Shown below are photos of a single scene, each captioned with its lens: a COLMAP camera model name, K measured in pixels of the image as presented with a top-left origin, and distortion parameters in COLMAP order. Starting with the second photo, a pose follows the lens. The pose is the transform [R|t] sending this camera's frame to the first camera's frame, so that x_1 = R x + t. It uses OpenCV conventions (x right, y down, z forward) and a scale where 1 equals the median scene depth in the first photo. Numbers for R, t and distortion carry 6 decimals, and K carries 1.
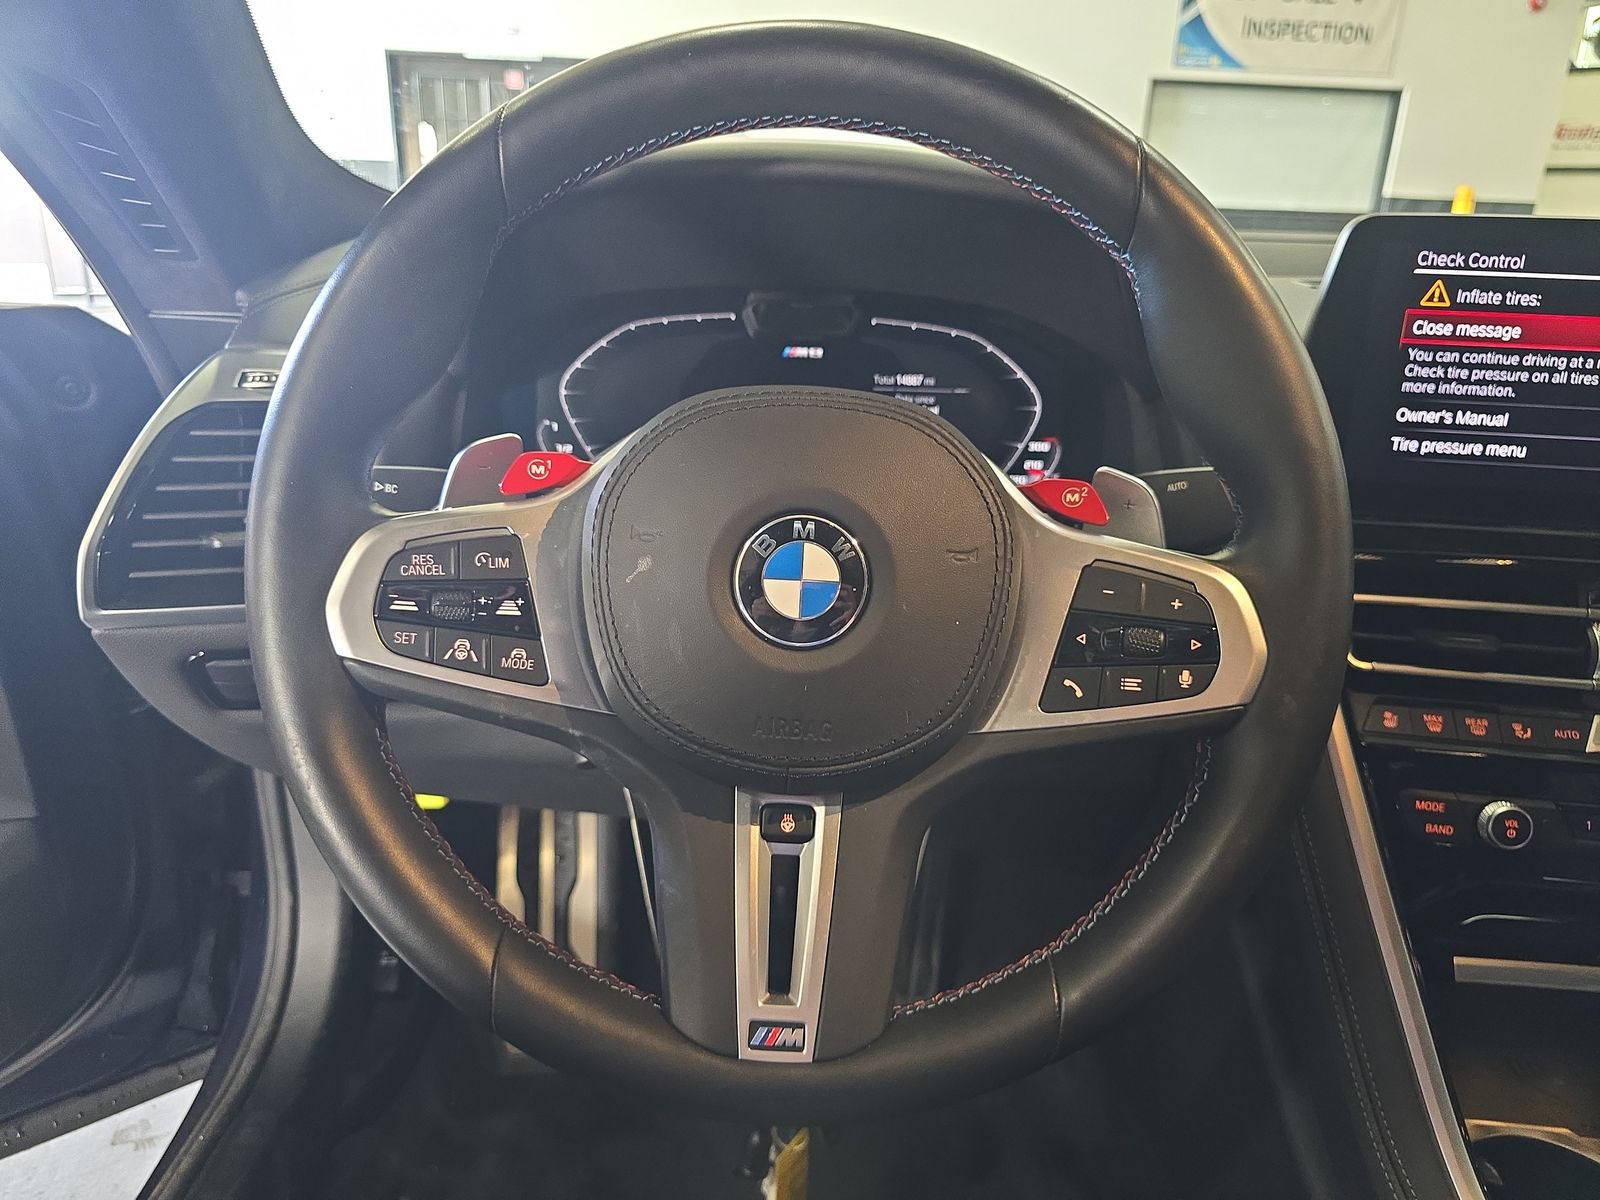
lens RADIAL K [[1105.1, 0, 800.0], [0, 1105.1, 600.0], [0, 0, 1]] dist [0.043863, -0.039023]
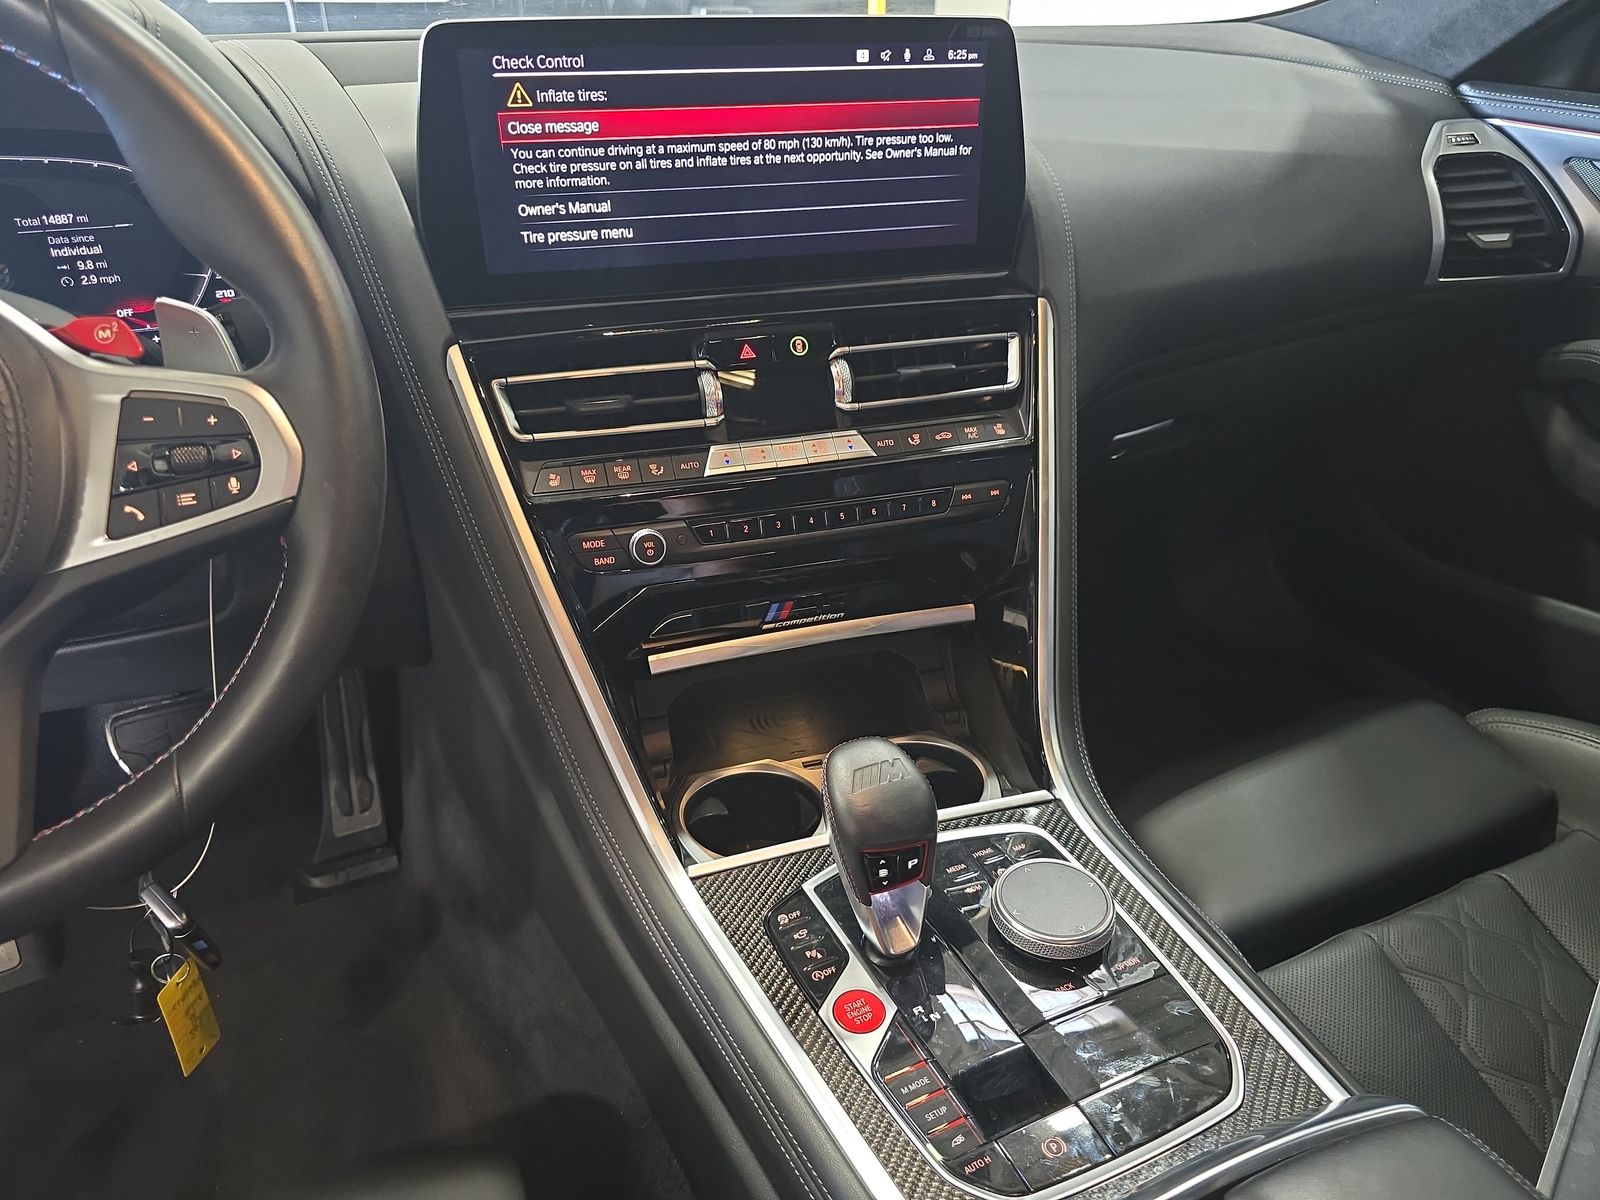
lens RADIAL K [[1105.1, 0, 800.0], [0, 1105.1, 600.0], [0, 0, 1]] dist [0.043863, -0.039023]
pose [[0.915943, -0.225503, 0.331958, 0.341527], [0.165669, 0.965890, 0.199023, 0.038506], [-0.365516, -0.127299, 0.922059, -0.196501]]
